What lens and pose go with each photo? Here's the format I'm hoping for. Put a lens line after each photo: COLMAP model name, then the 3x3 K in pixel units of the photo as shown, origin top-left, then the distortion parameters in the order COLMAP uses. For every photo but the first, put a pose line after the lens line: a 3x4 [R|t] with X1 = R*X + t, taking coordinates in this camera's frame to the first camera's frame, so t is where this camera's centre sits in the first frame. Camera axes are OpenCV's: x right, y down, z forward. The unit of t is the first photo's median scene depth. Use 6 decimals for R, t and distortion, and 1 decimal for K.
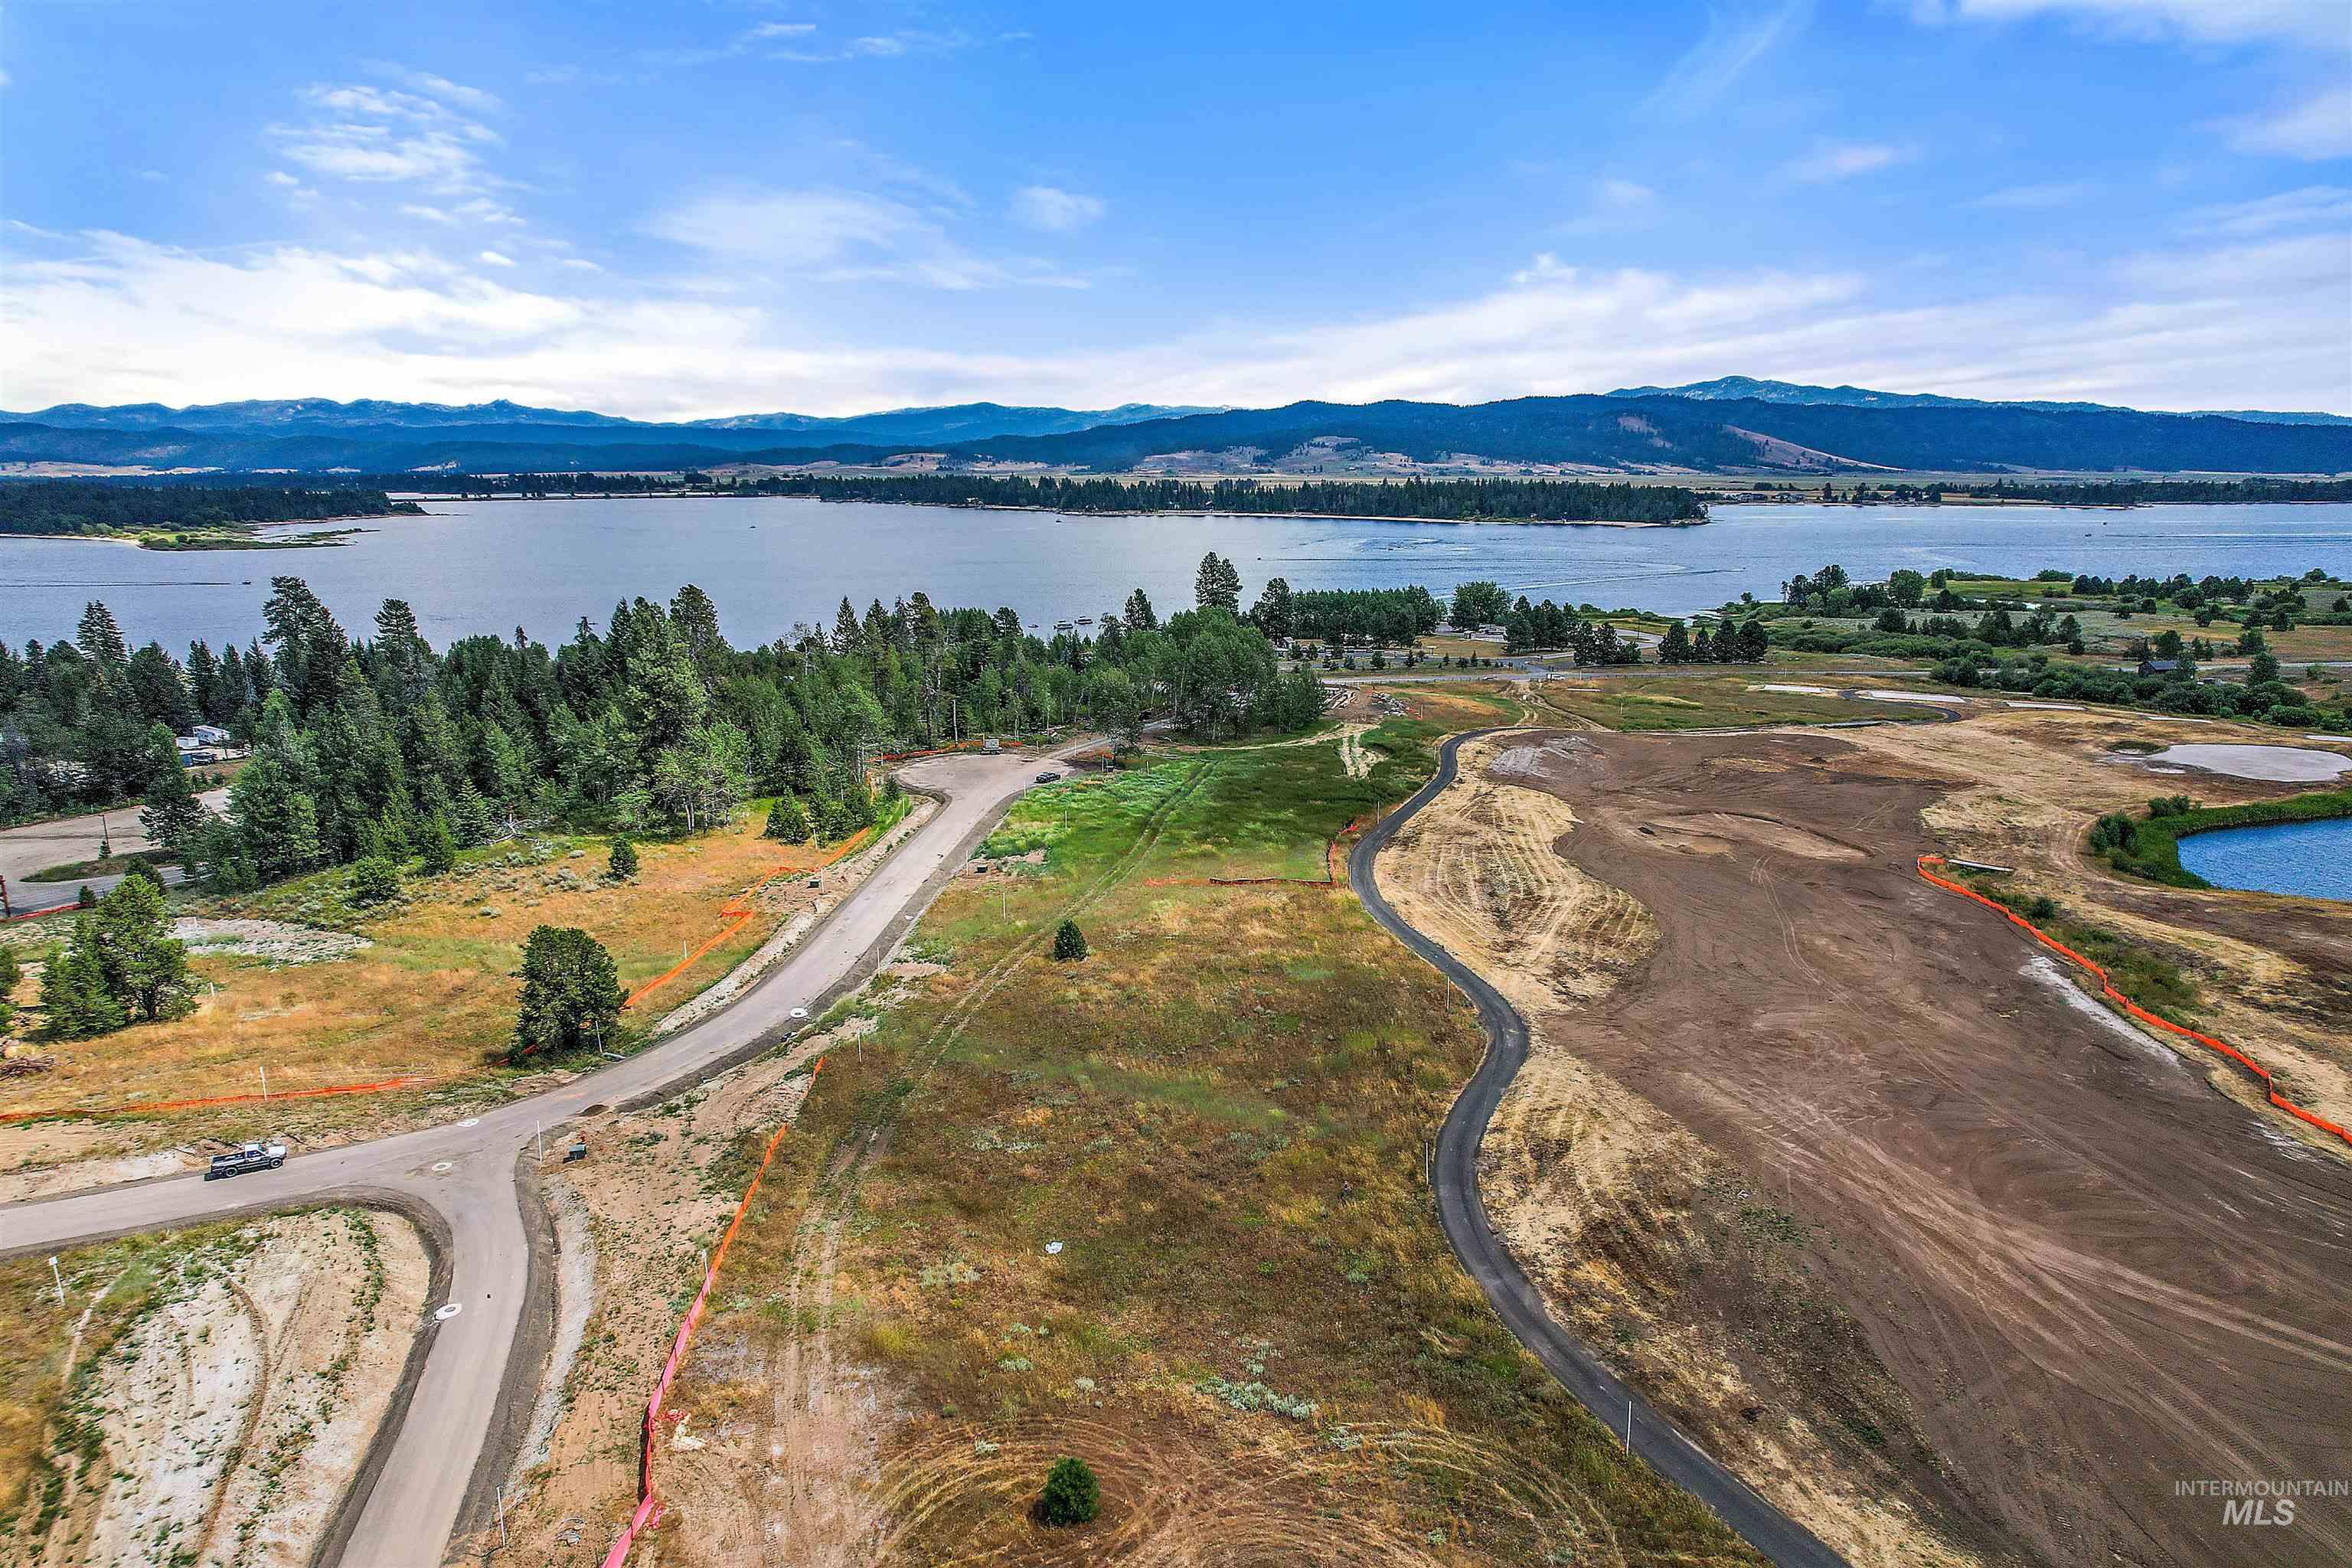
lens RADIAL K [[1500.8, 0, 1174.1], [0, 1500.8, 806.0], [0, 0, 1]] dist [-0.078860, 0.073409]
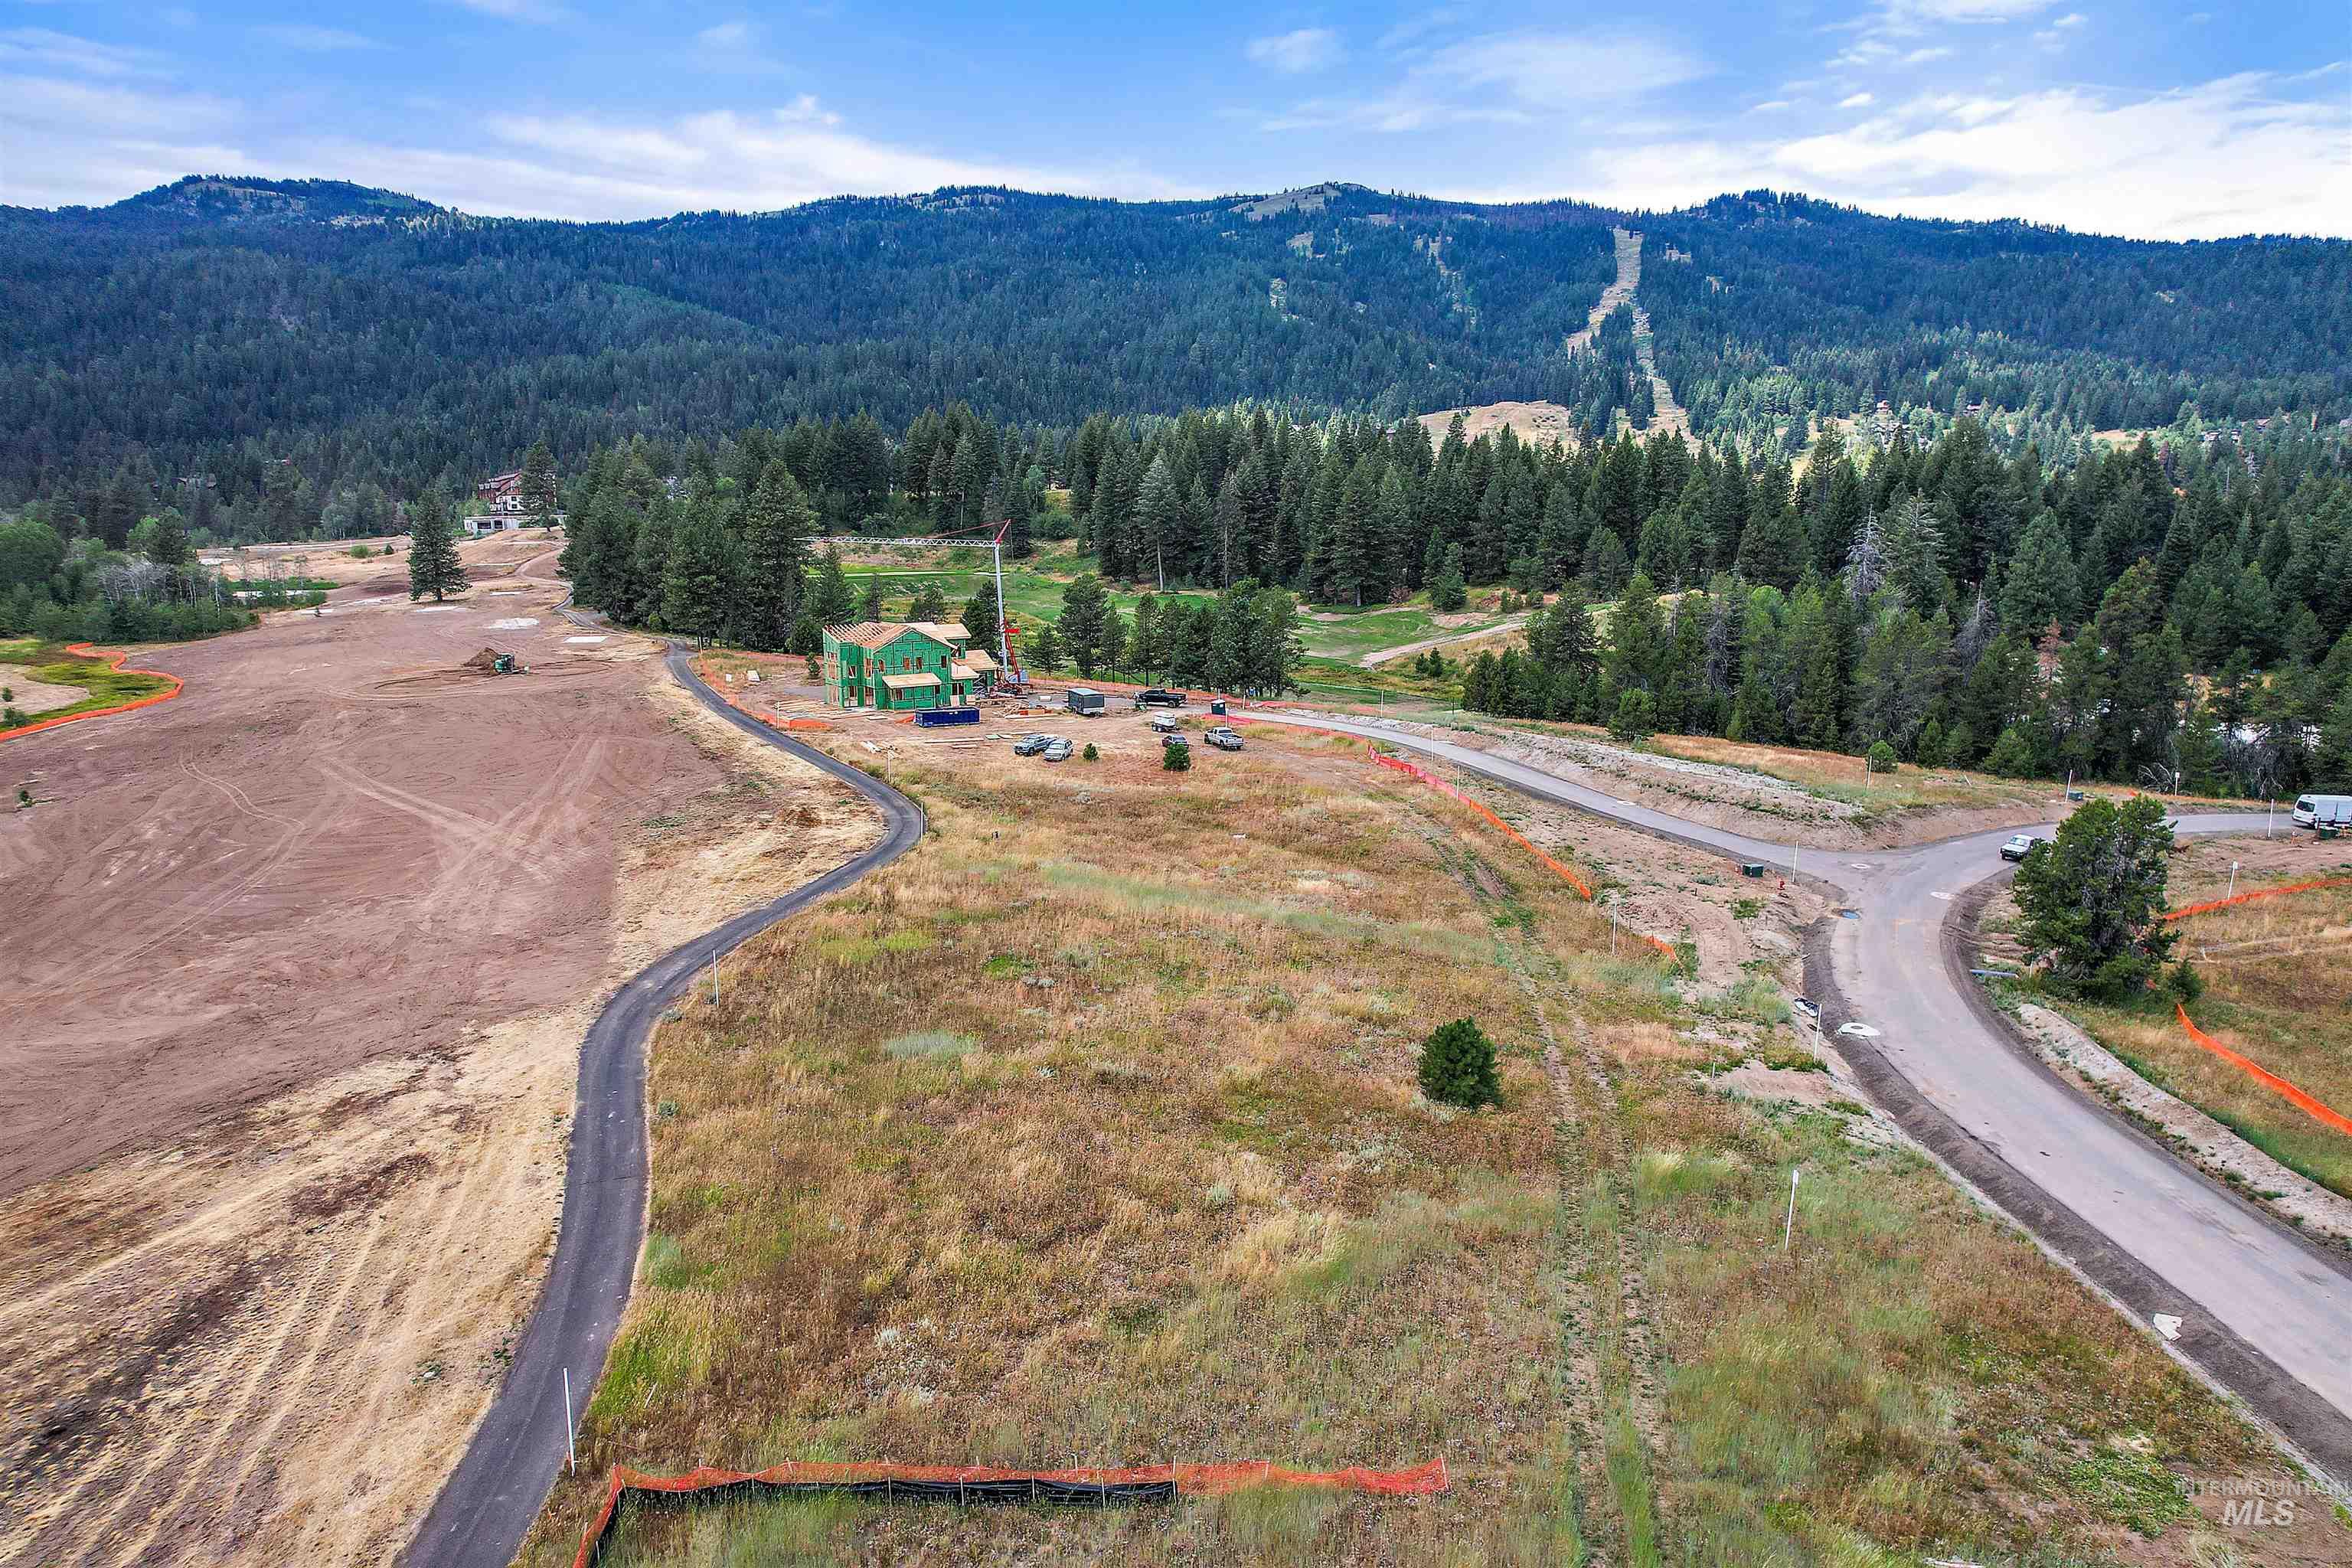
lens RADIAL K [[1500.8, 0, 1174.1], [0, 1500.8, 806.0], [0, 0, 1]] dist [-0.078860, 0.073409]
pose [[-0.996816, 0.024655, -0.075828, 0.028413], [-0.008649, 0.911949, 0.410213, -0.099138], [0.079265, 0.409562, -0.908832, 0.867494]]
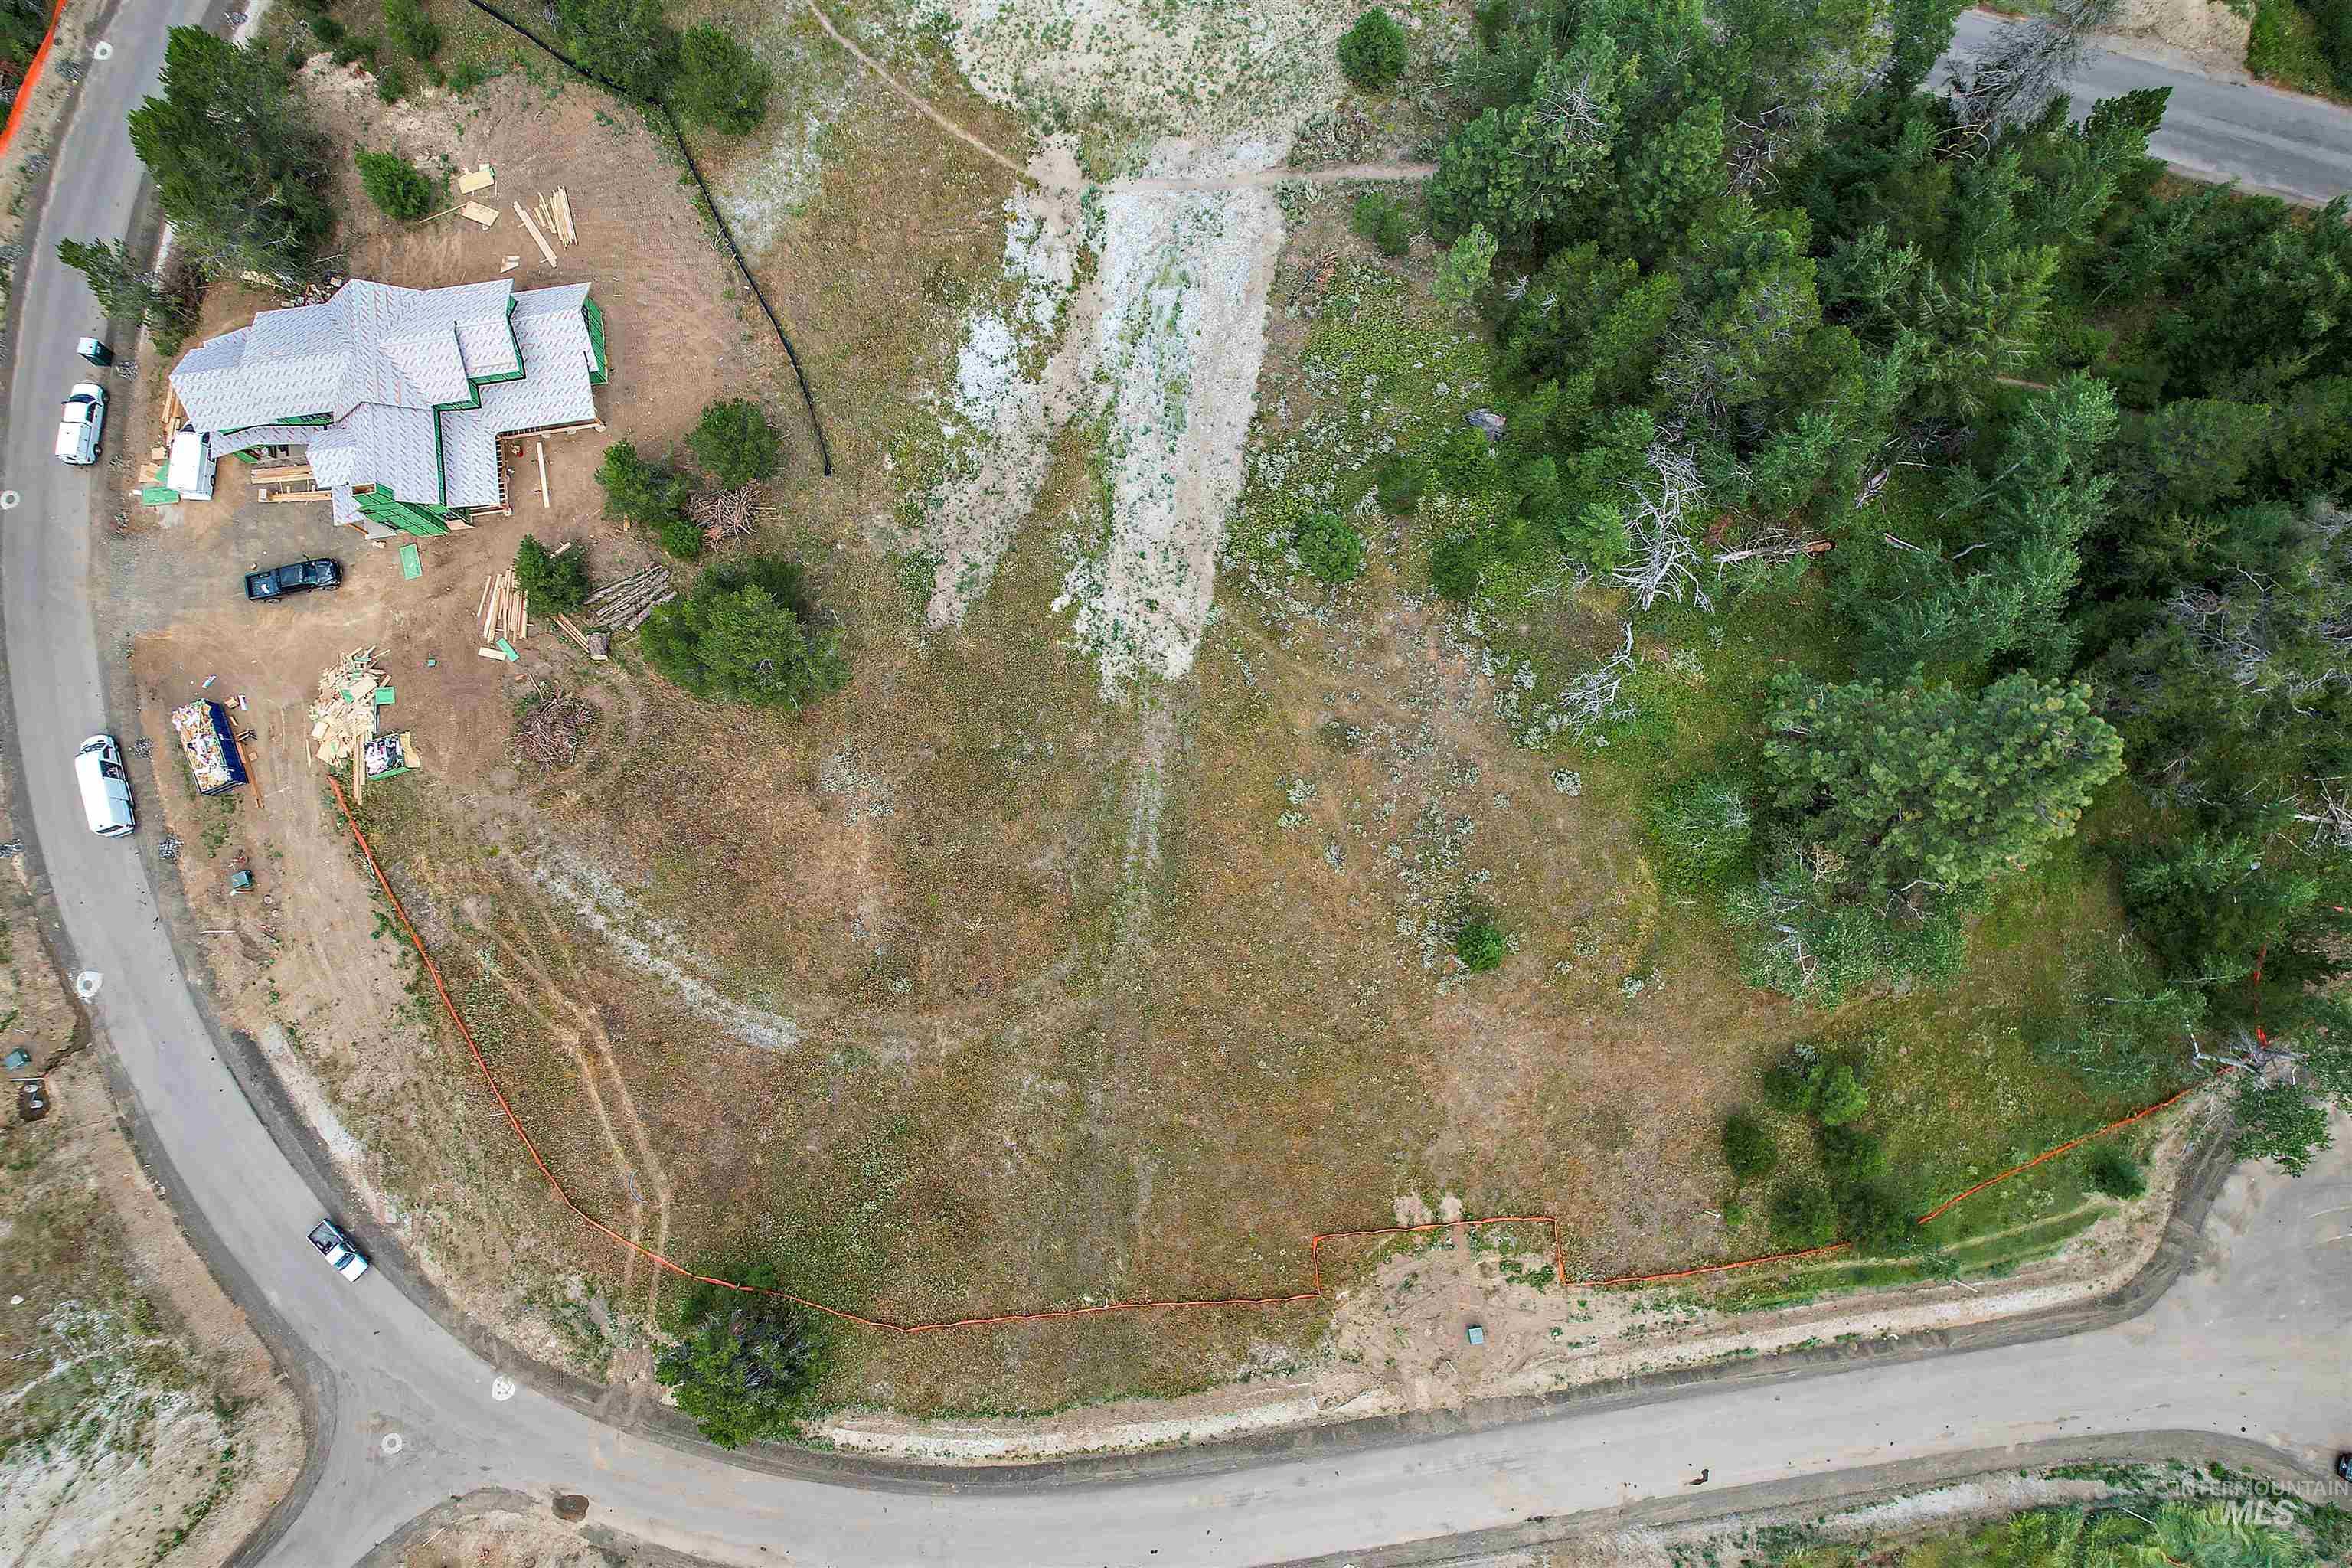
lens RADIAL K [[1540.5, 0, 1174.1], [0, 1540.5, 808.5], [0, 0, 1]] dist [-0.083721, 0.080828]
pose [[0.234896, 0.966862, -0.100004, -0.310268], [-0.224684, 0.154104, 0.962169, -0.395050], [0.945696, -0.203541, 0.253437, 0.602555]]
